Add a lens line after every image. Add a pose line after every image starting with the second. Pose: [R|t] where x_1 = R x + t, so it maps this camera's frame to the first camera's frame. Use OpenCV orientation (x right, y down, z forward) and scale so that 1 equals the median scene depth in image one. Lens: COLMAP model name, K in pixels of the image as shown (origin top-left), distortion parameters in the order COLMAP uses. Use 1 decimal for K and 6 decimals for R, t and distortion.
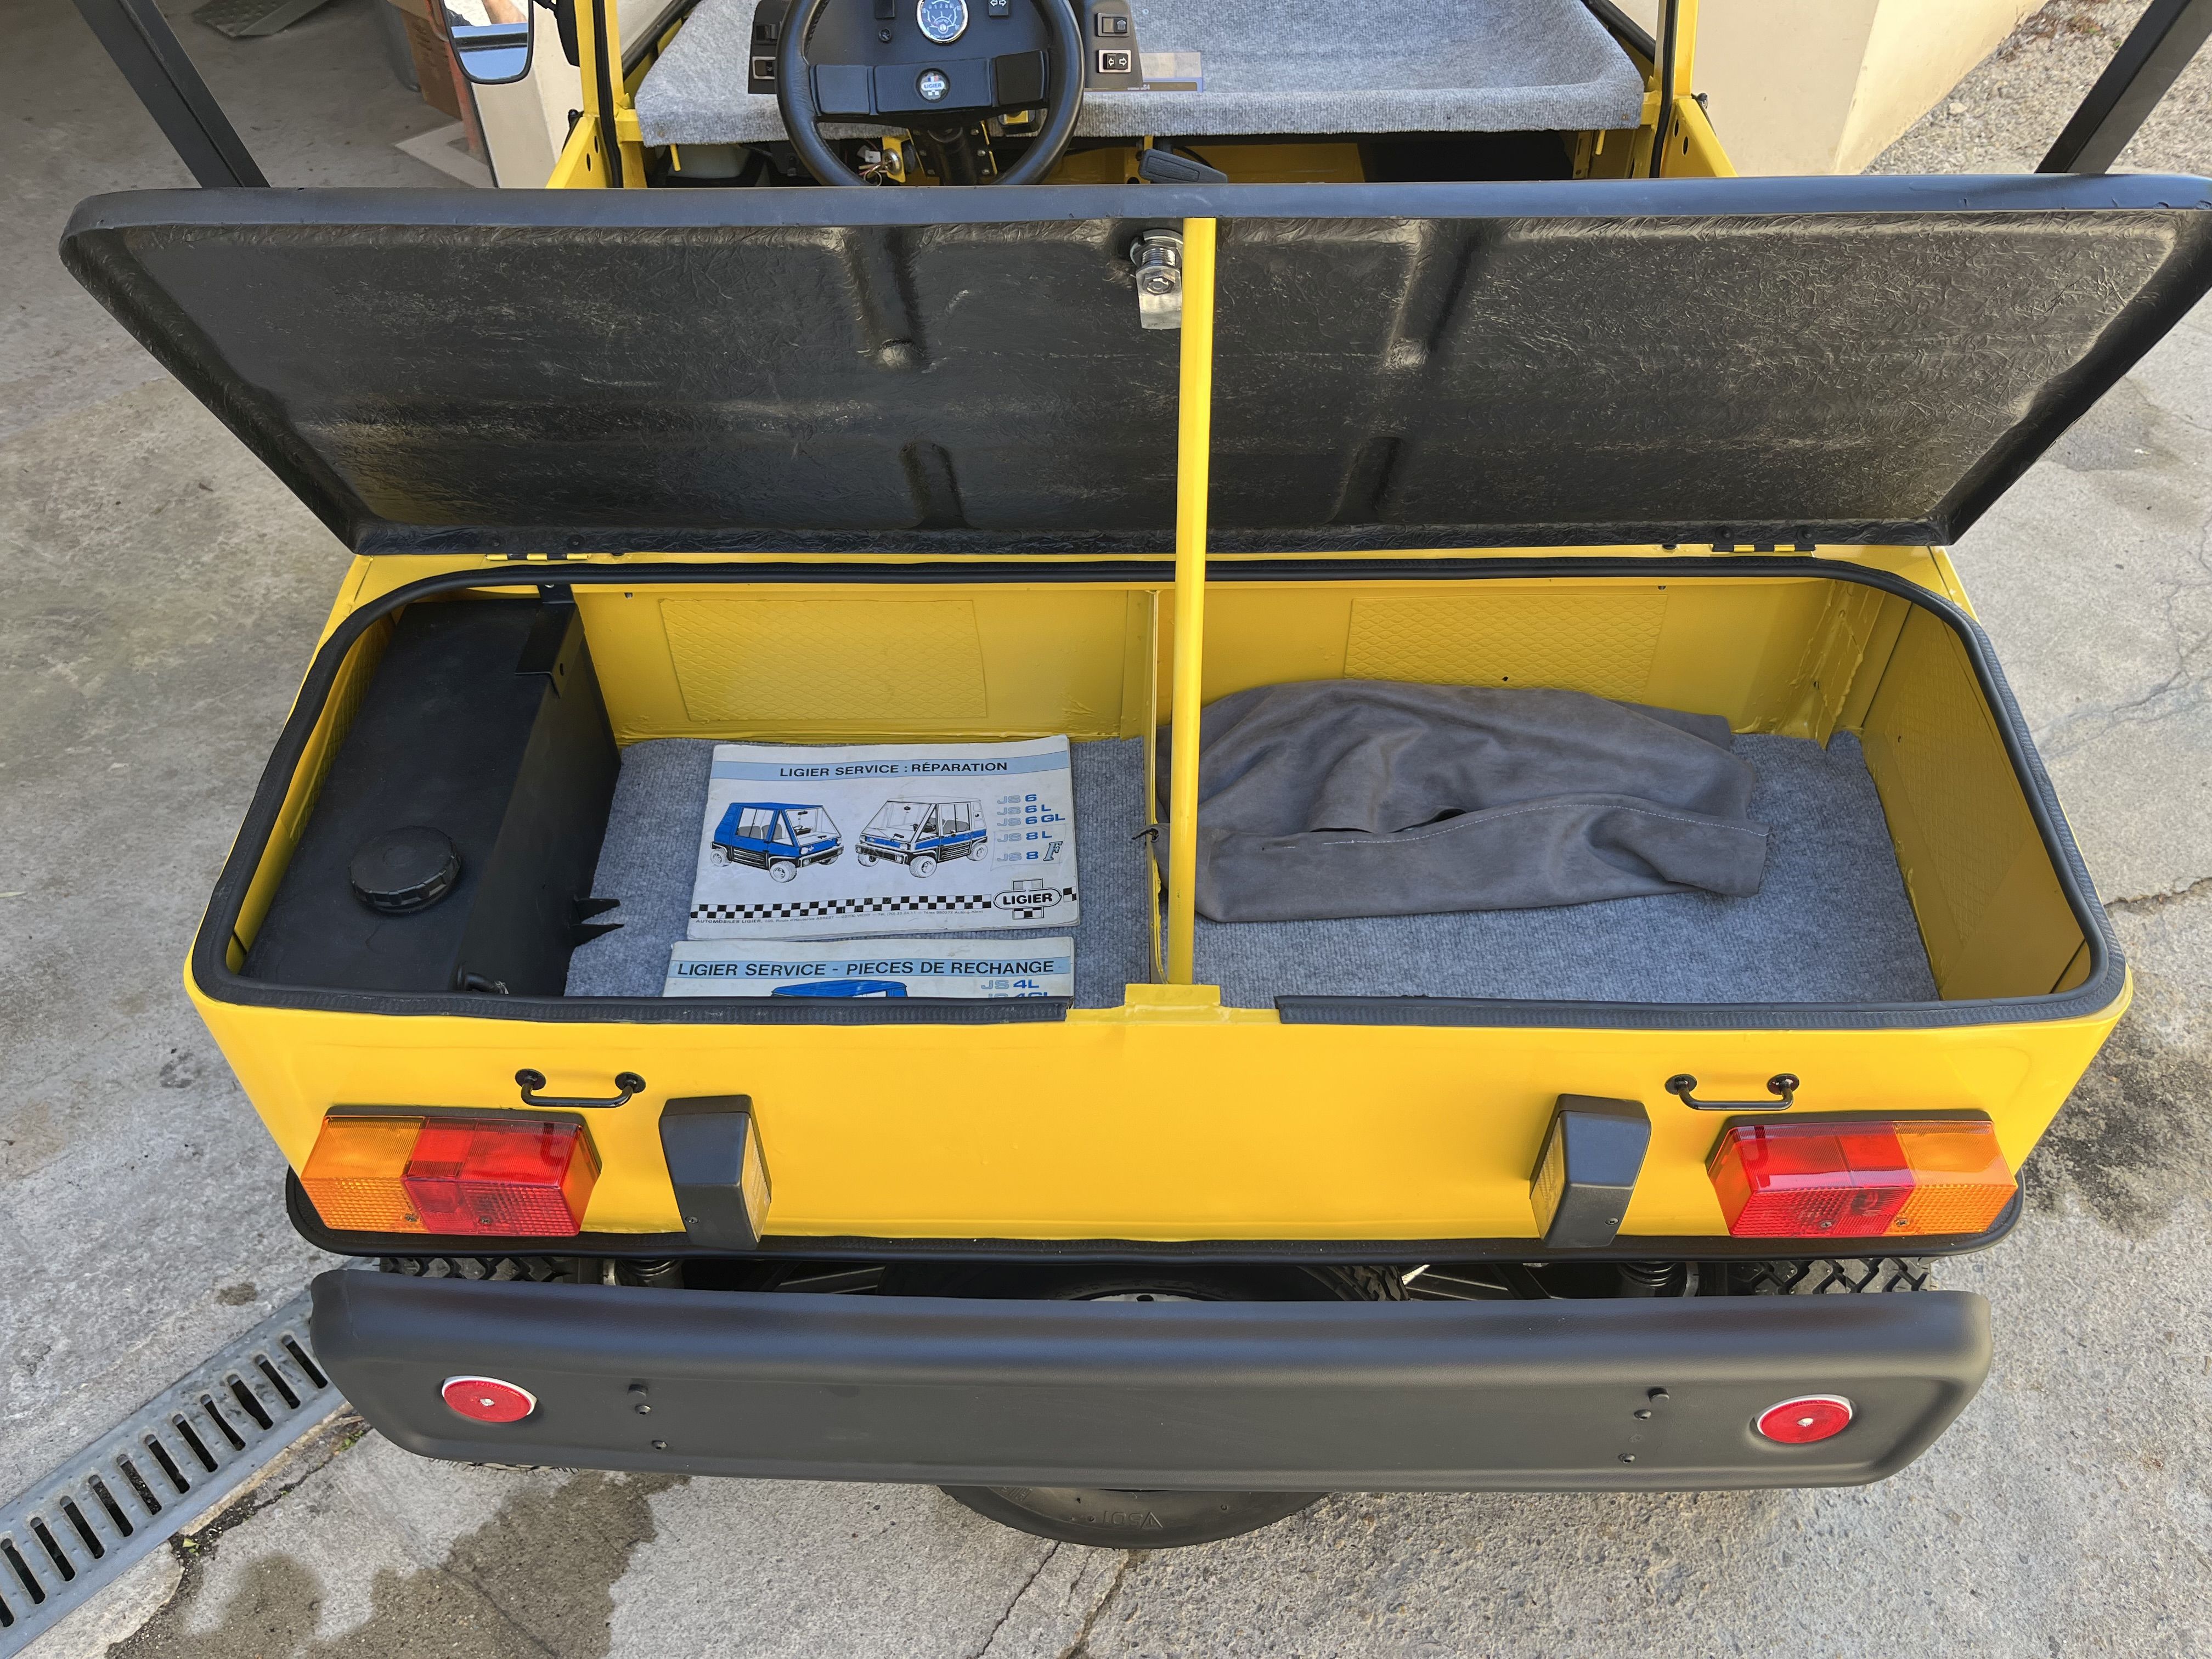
lens RADIAL K [[1649.1, 0, 1091.9], [0, 1649.1, 822.7], [0, 0, 1]] dist [0.073092, -0.127157]
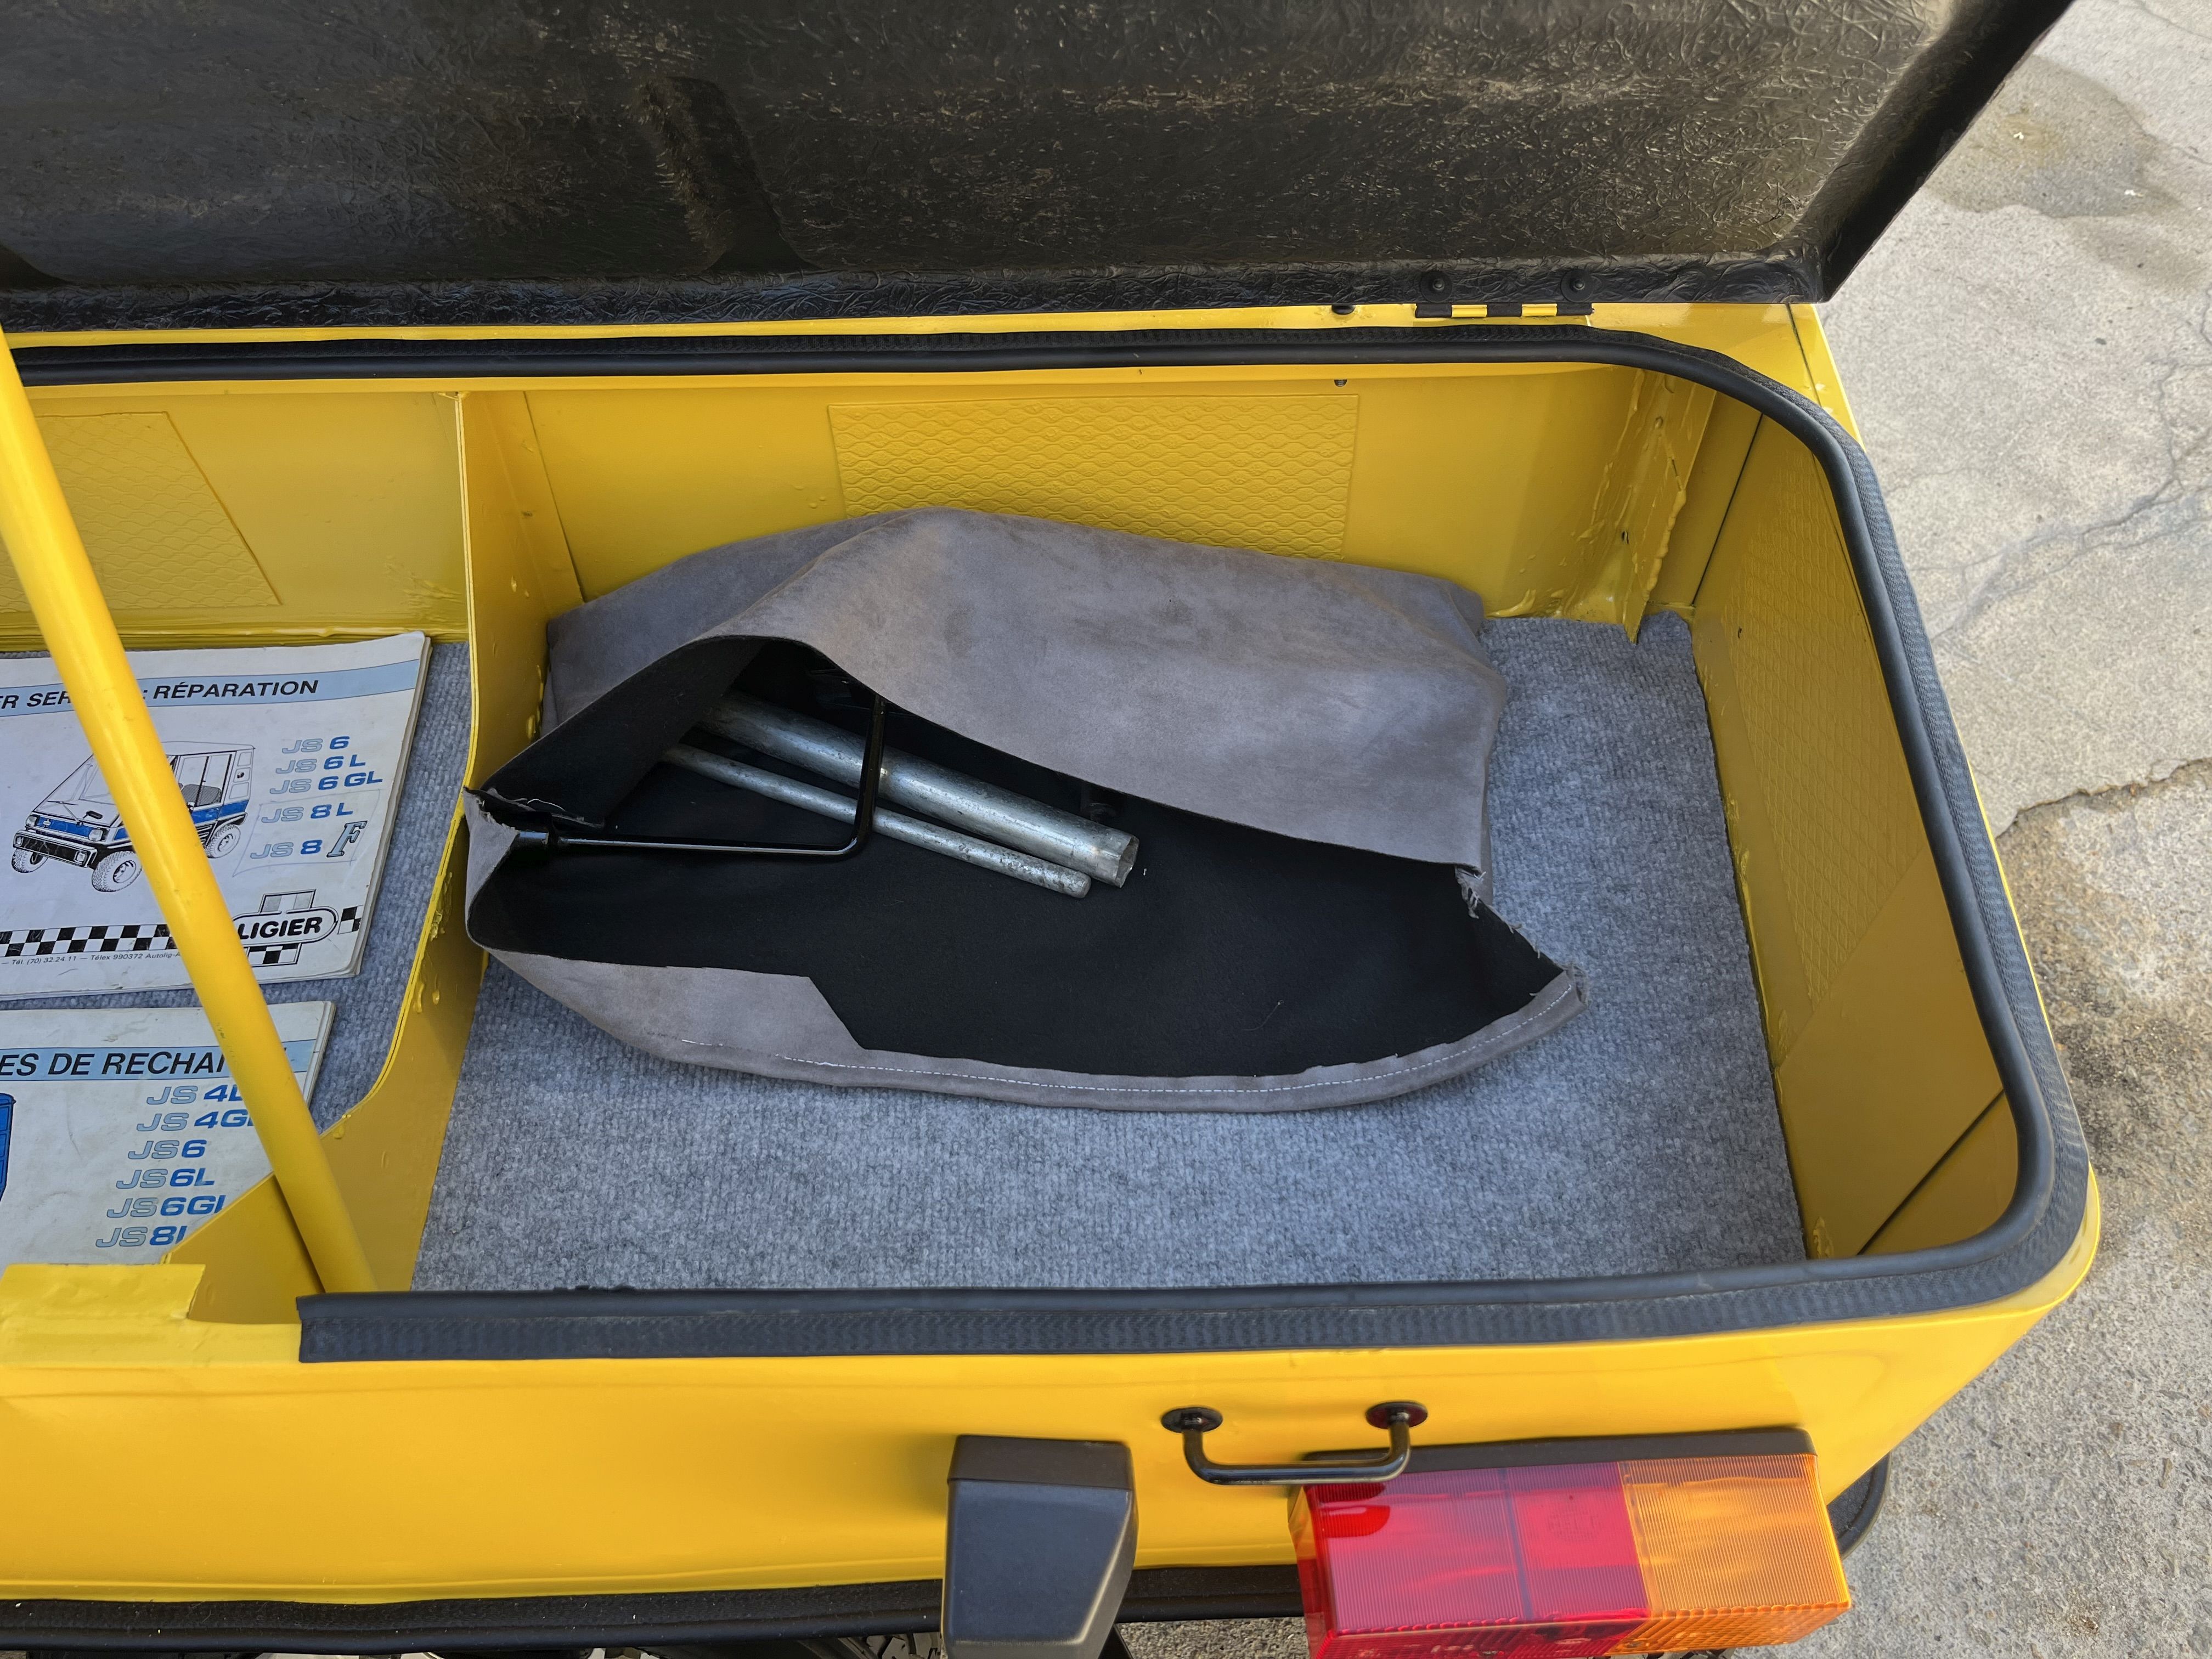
lens RADIAL K [[1719.1, 0, 1068.6], [0, 1719.1, 838.0], [0, 0, 1]] dist [0.064557, -0.121180]
pose [[0.999519, -0.016589, 0.026219, 0.196509], [0.013297, 0.992549, 0.121118, -0.049433], [-0.028033, -0.120711, 0.992292, 0.327897]]
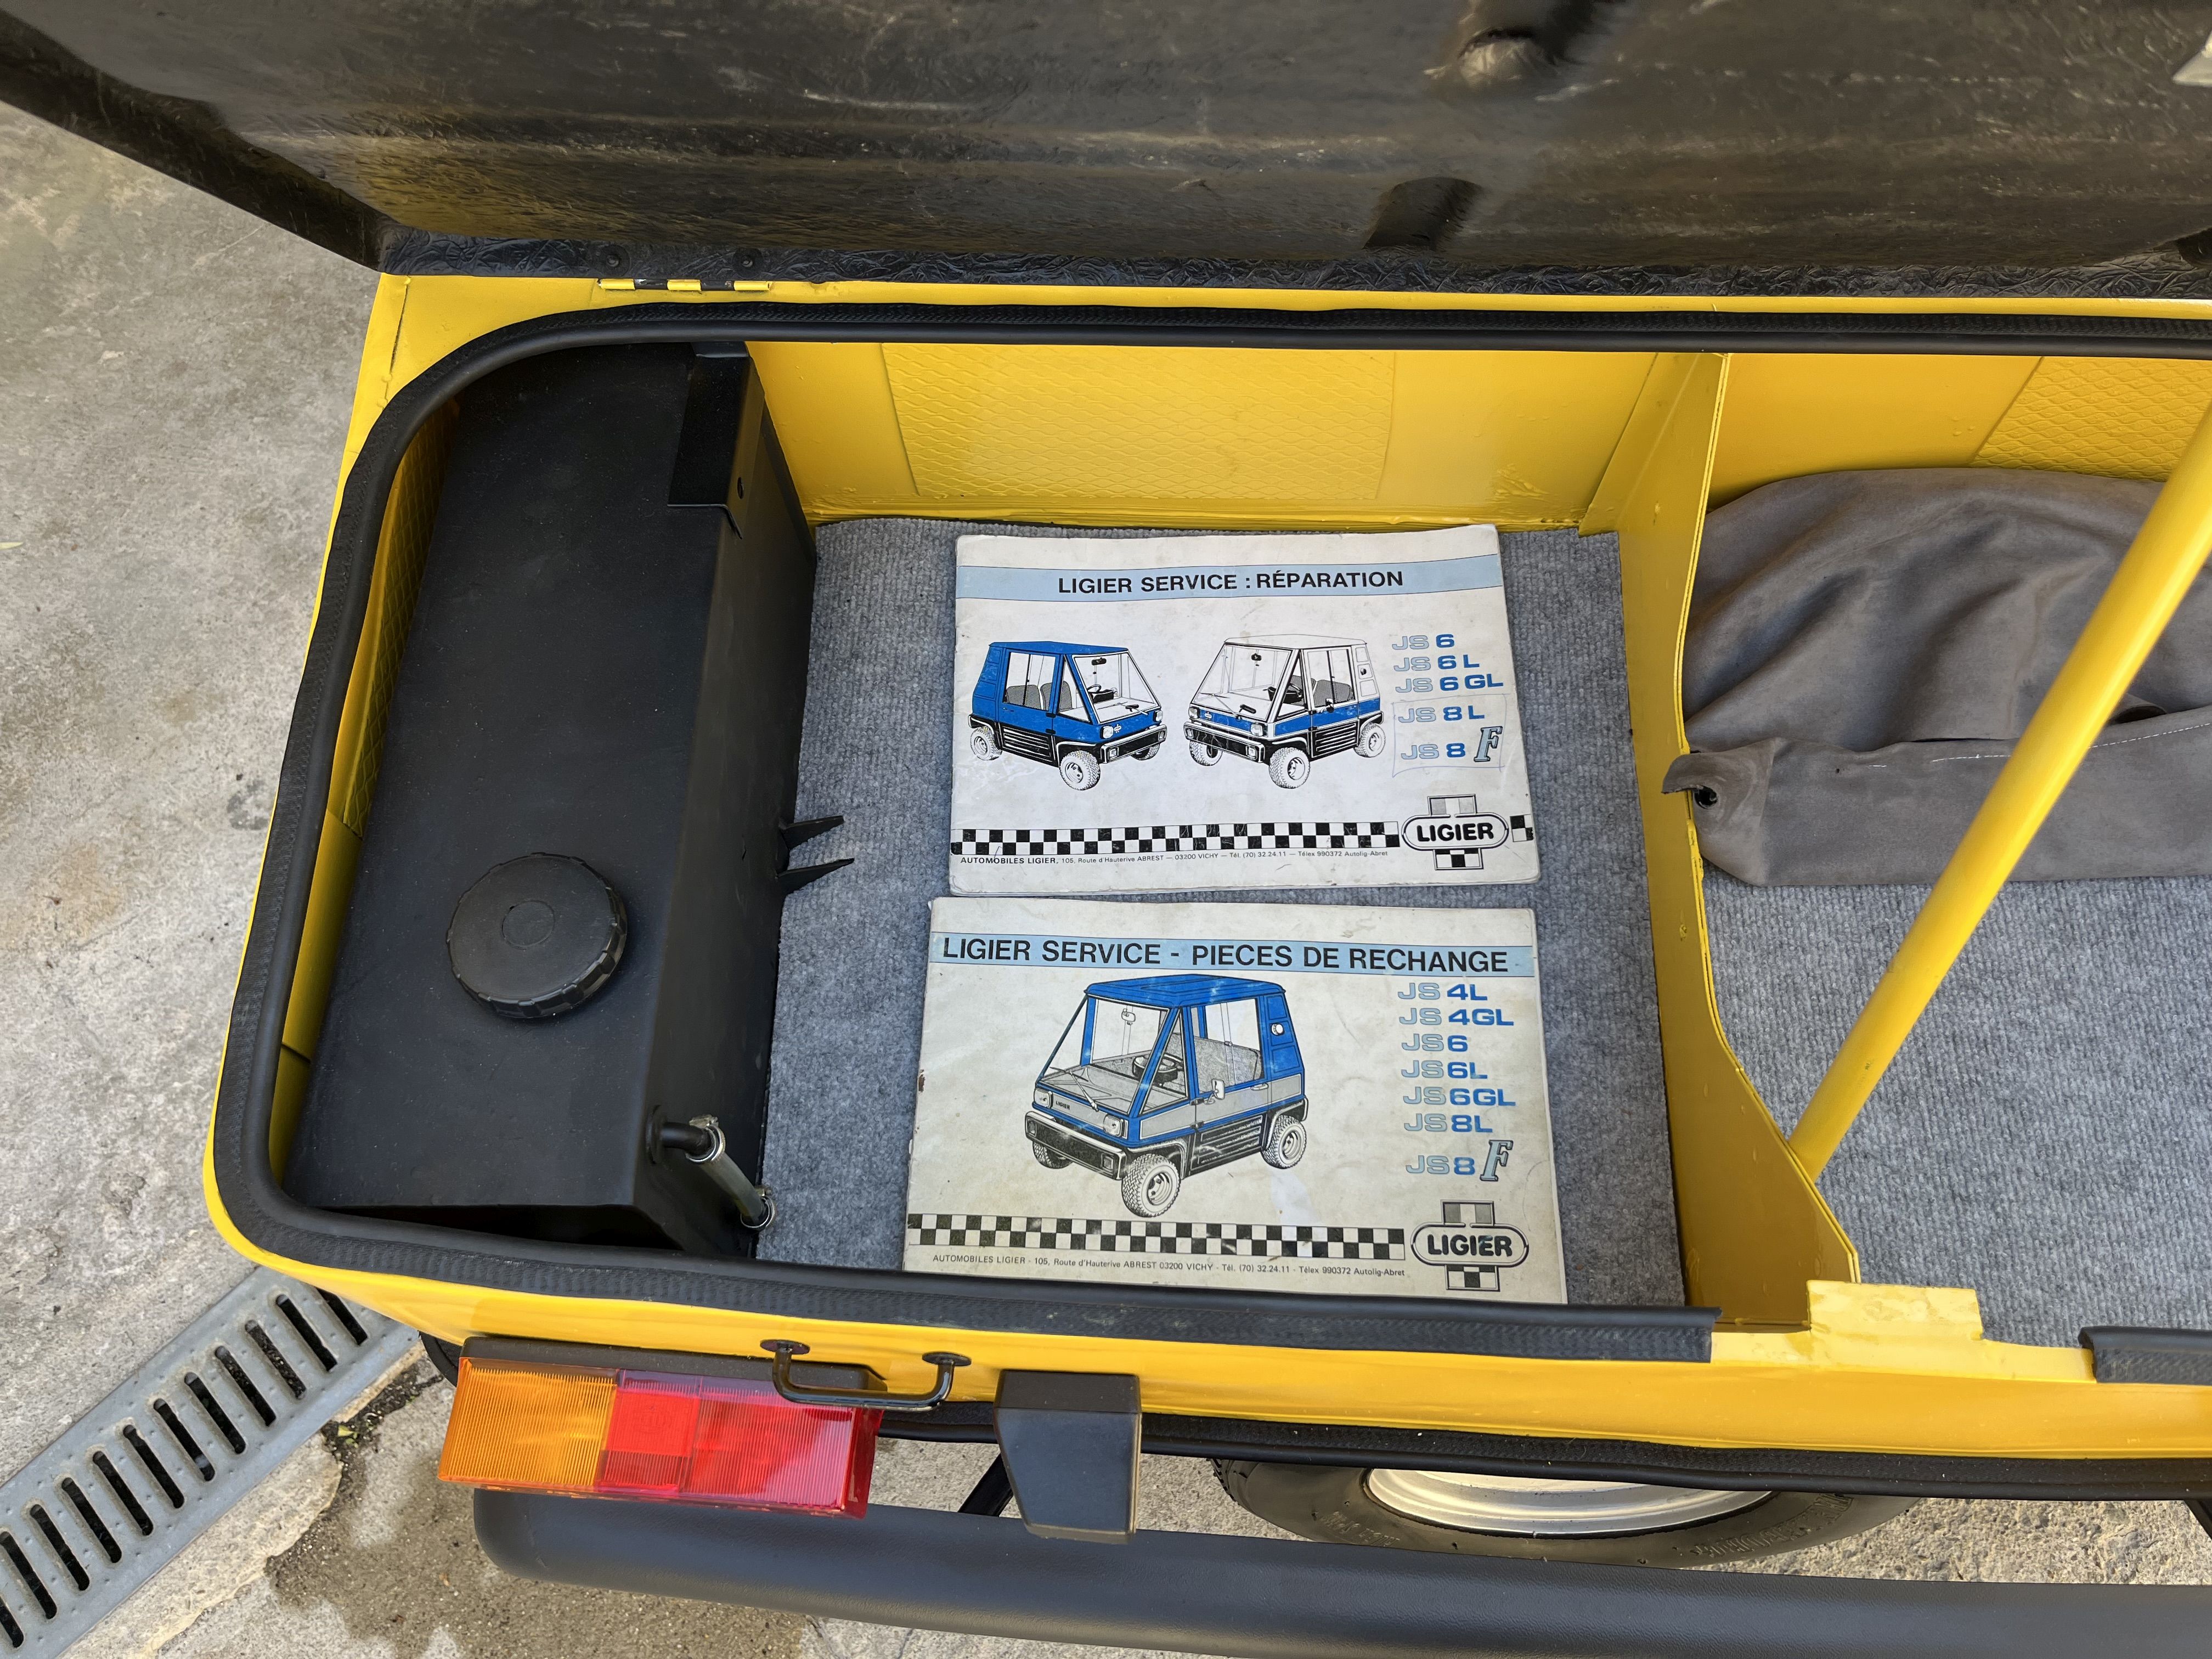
lens RADIAL K [[1706.2, 0, 1119.6], [0, 1706.2, 864.6], [0, 0, 1]] dist [0.091129, -0.152346]
pose [[0.998793, 0.027819, -0.040488, -0.124644], [-0.011831, 0.936160, 0.351374, -0.155410], [0.047679, -0.350471, 0.935359, 0.301659]]
